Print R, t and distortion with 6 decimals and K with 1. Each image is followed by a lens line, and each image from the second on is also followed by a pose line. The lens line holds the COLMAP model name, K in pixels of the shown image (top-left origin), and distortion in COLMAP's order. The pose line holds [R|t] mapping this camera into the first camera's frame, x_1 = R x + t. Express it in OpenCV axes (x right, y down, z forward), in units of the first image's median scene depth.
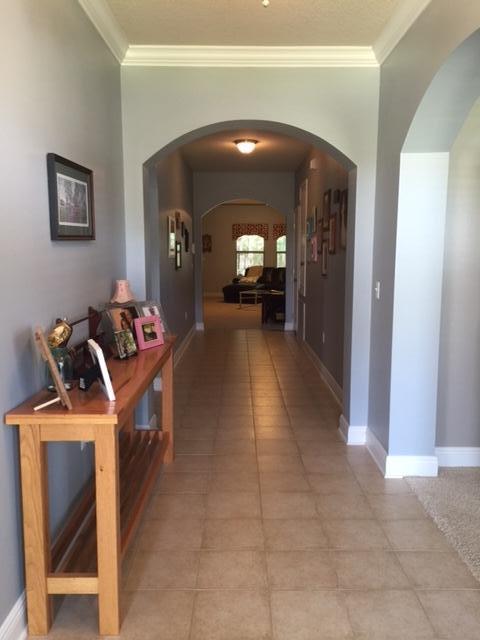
lens RADIAL K [[550.2, 0, 240.2], [0, 550.2, 320.0], [0, 0, 1]] dist [0.084496, -0.107360]
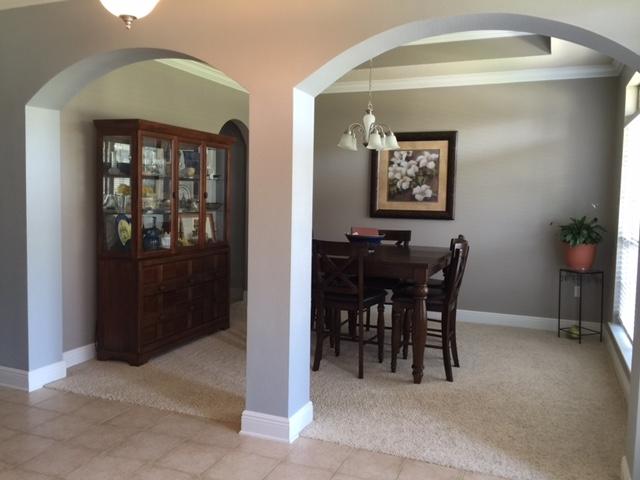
lens RADIAL K [[550.2, 0, 320.1], [0, 550.2, 239.1], [0, 0, 1]] dist [0.084496, -0.107360]
pose [[0.387592, -0.069978, 0.919171, -0.565934], [0.103109, 0.994148, 0.032207, 0.003182], [-0.916046, 0.082292, 0.392540, 0.000174]]
